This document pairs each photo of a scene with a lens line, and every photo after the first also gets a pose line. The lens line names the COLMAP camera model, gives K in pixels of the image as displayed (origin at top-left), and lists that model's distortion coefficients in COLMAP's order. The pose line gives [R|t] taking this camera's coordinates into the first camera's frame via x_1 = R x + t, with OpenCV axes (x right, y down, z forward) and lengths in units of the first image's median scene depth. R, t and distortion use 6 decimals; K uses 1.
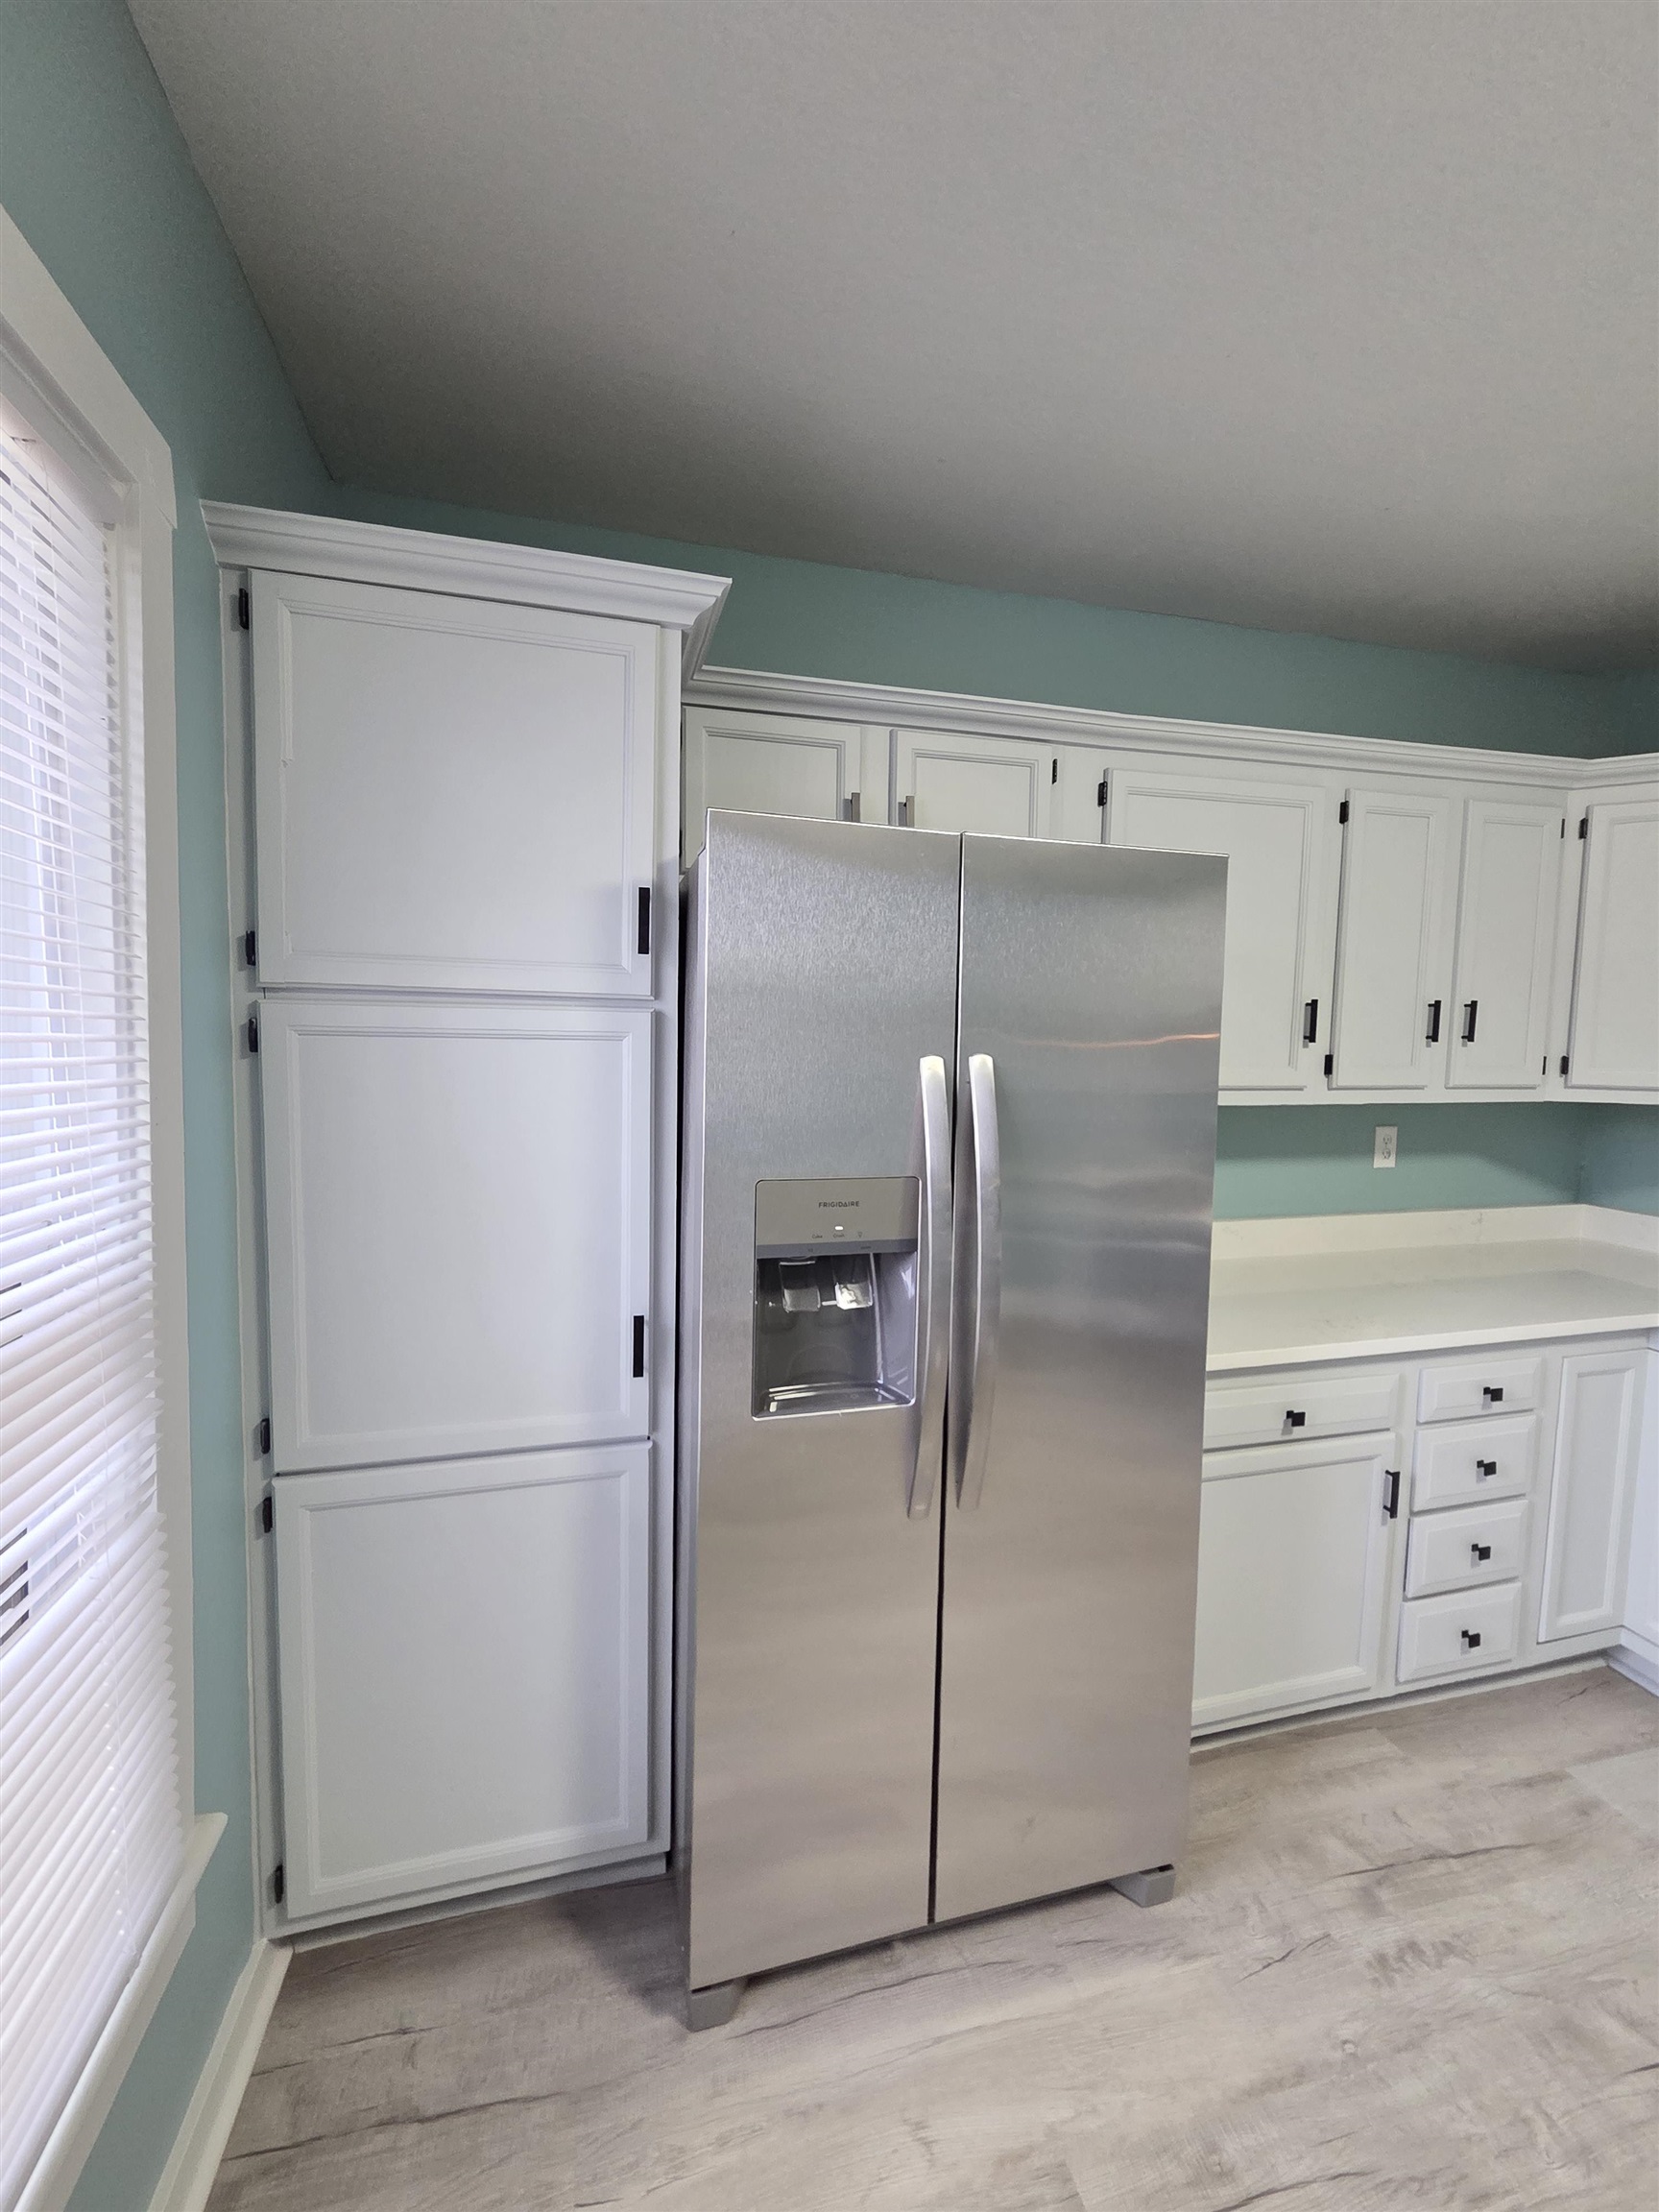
lens RADIAL K [[915.4, 0, 830.4], [0, 915.4, 1103.7], [0, 0, 1]] dist [0.004090, -0.000969]
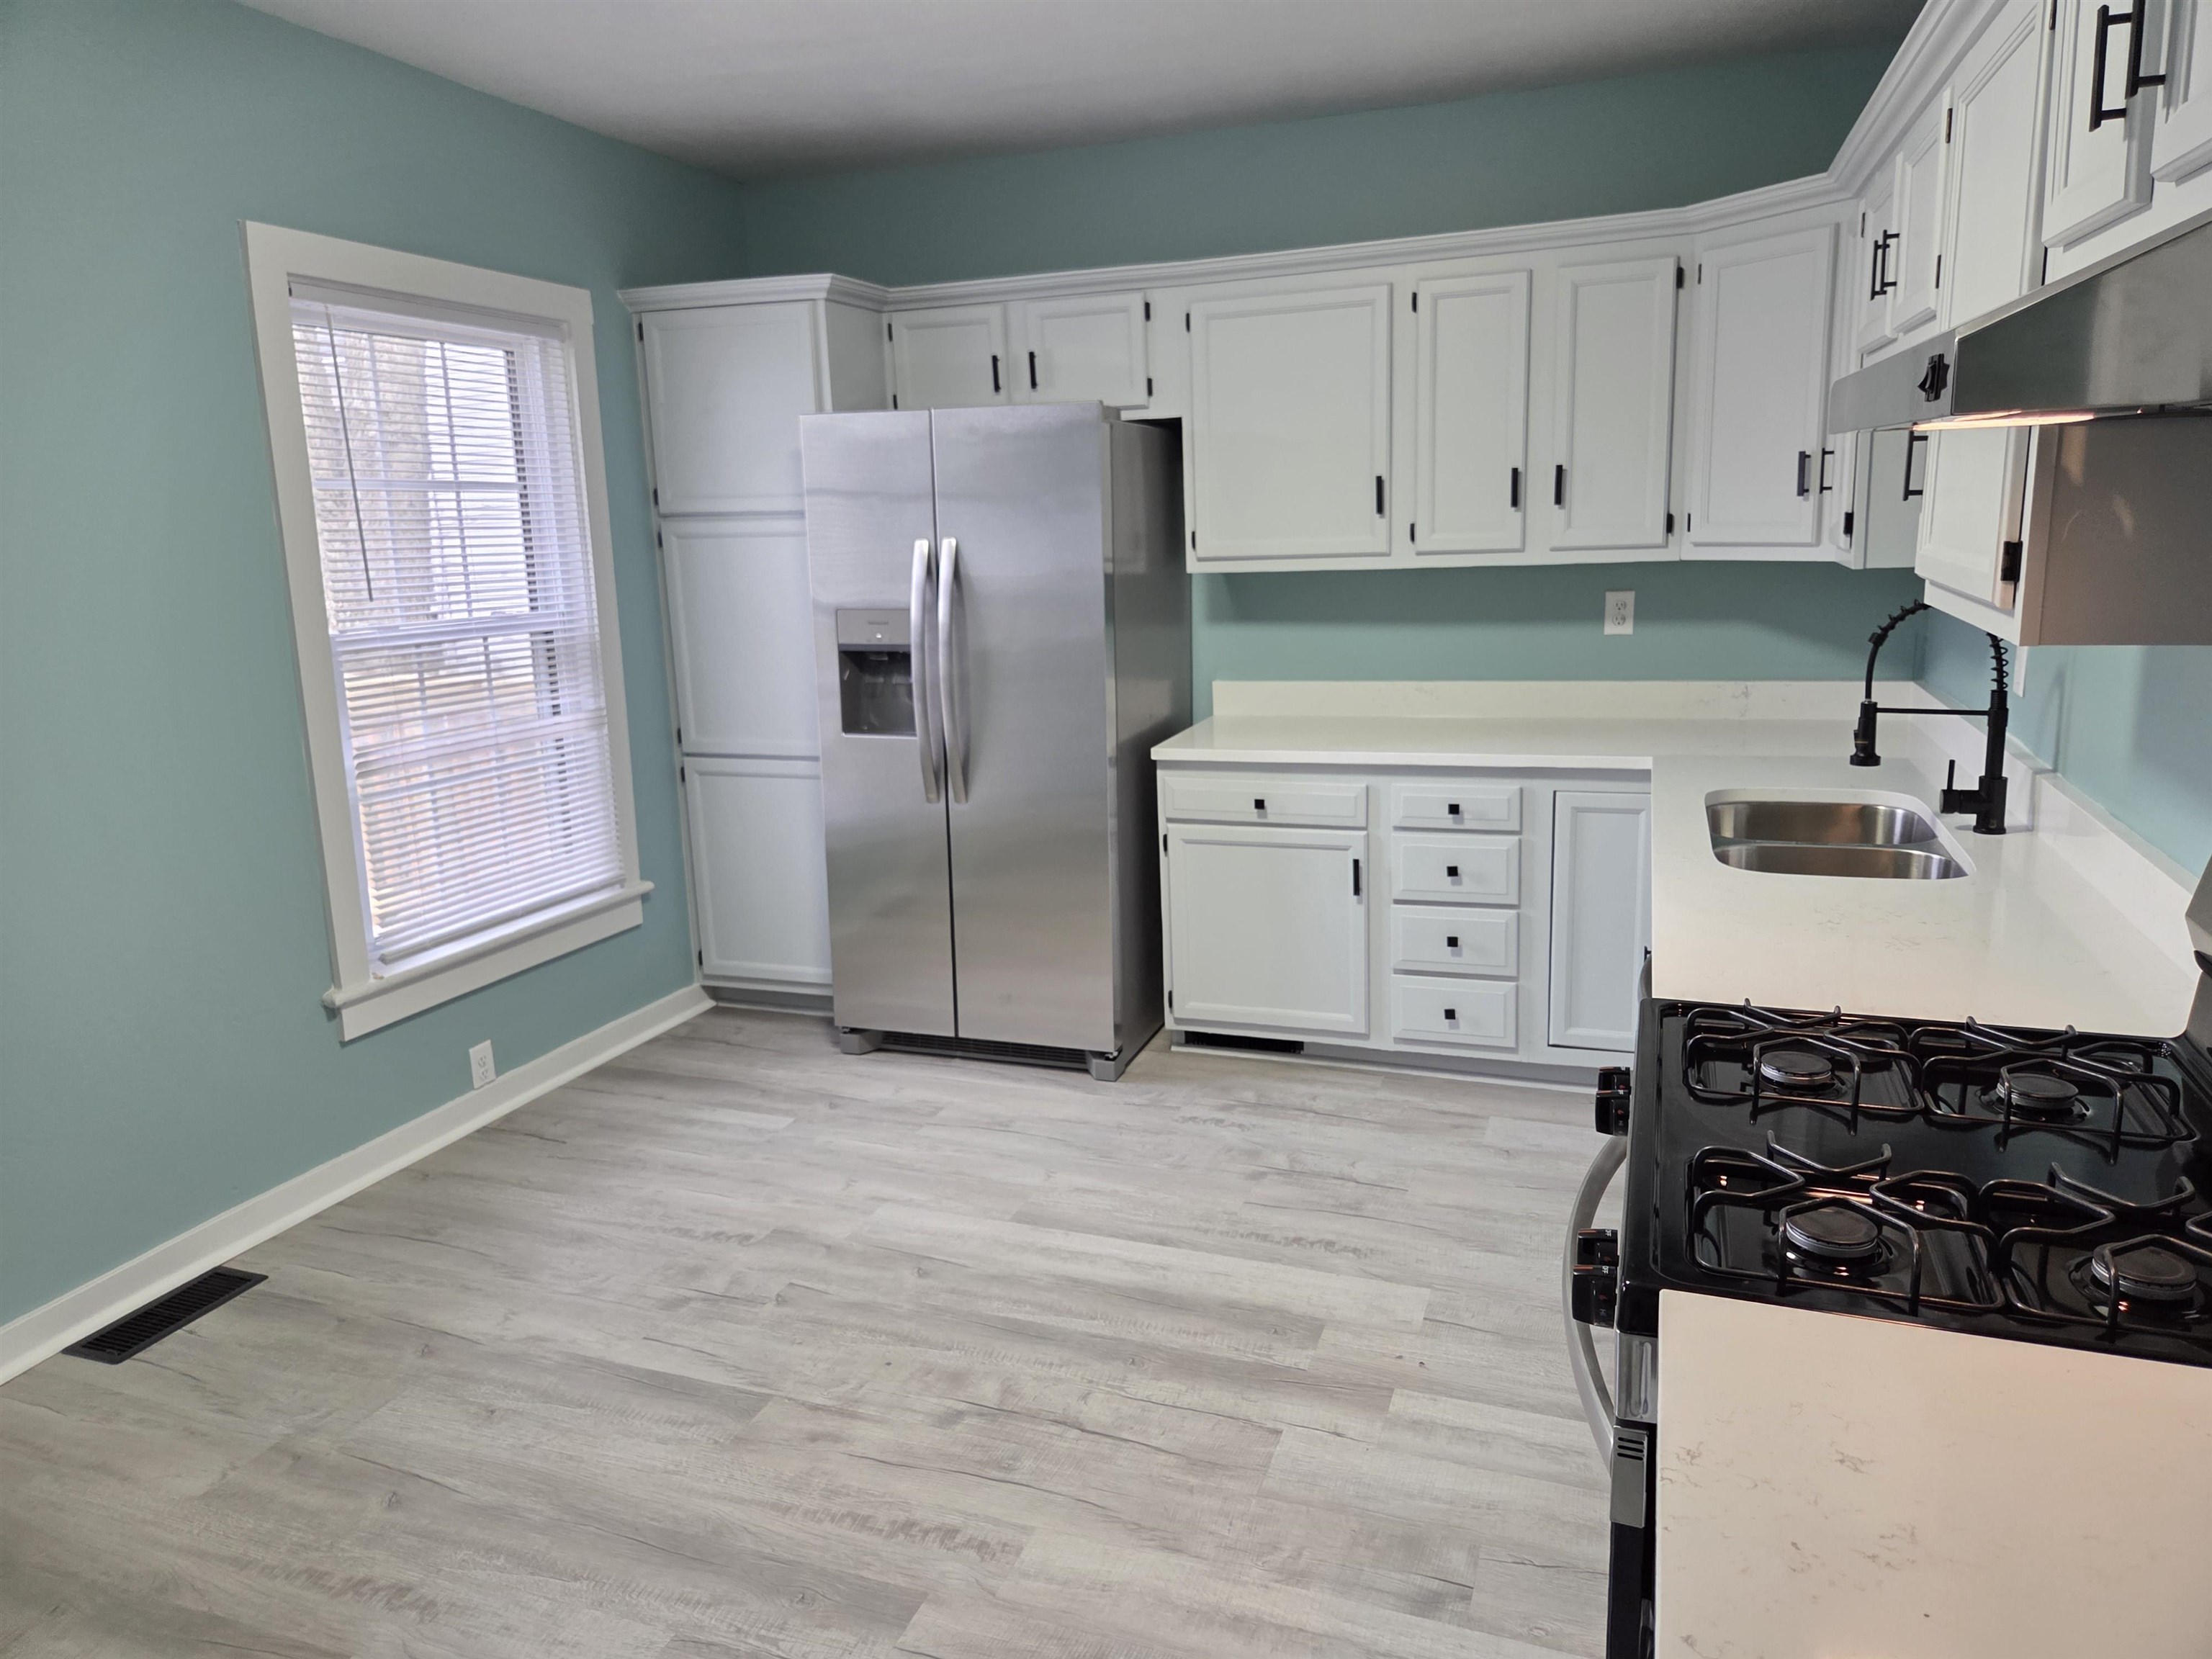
lens RADIAL K [[1499.1, 0, 1102.9], [0, 1499.1, 818.5], [0, 0, 1]] dist [0.047135, -0.035371]
pose [[0.822029, 0.075786, -0.564380, 1.926349], [0.001949, 0.990724, 0.135875, 0.080985], [0.569442, -0.112793, 0.814256, -1.140486]]
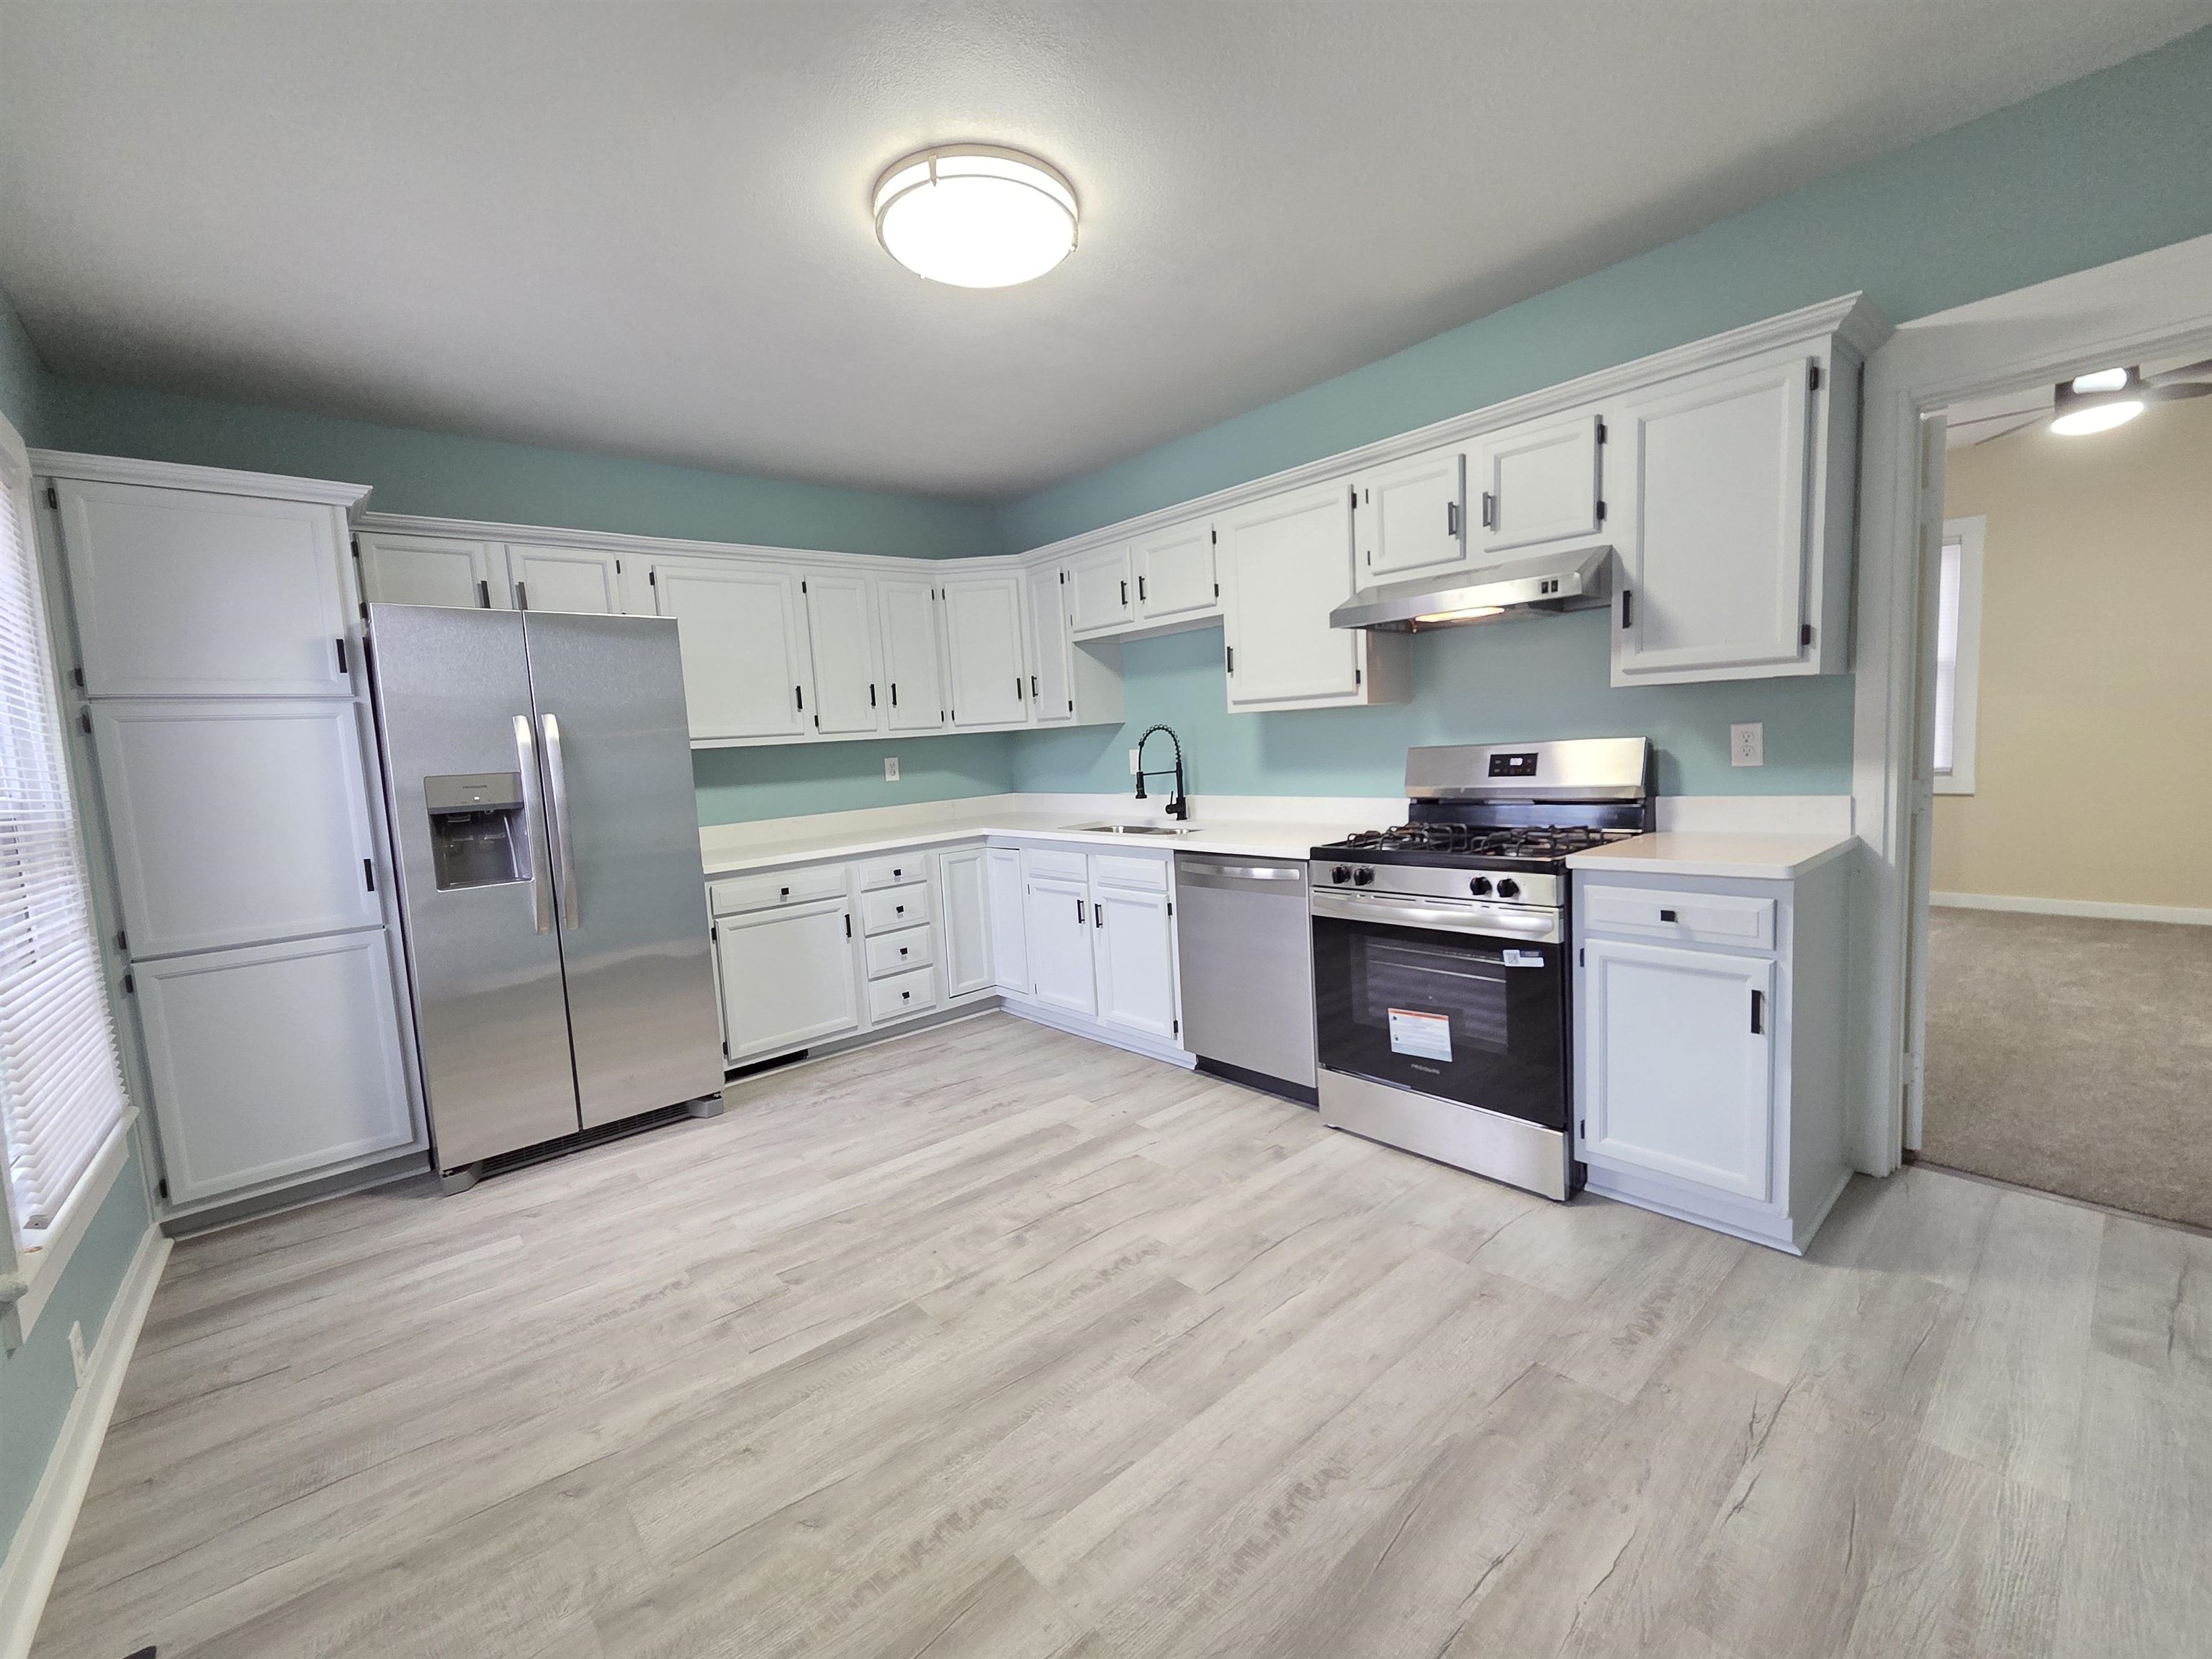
lens RADIAL K [[915.4, 0, 1108.1], [0, 915.4, 829.6], [0, 0, 1]] dist [0.004090, -0.000969]
pose [[0.893525, -0.111965, 0.434829, 0.347984], [0.107513, 0.993590, 0.034913, 0.263675], [-0.435951, 0.015555, 0.899836, -1.405250]]
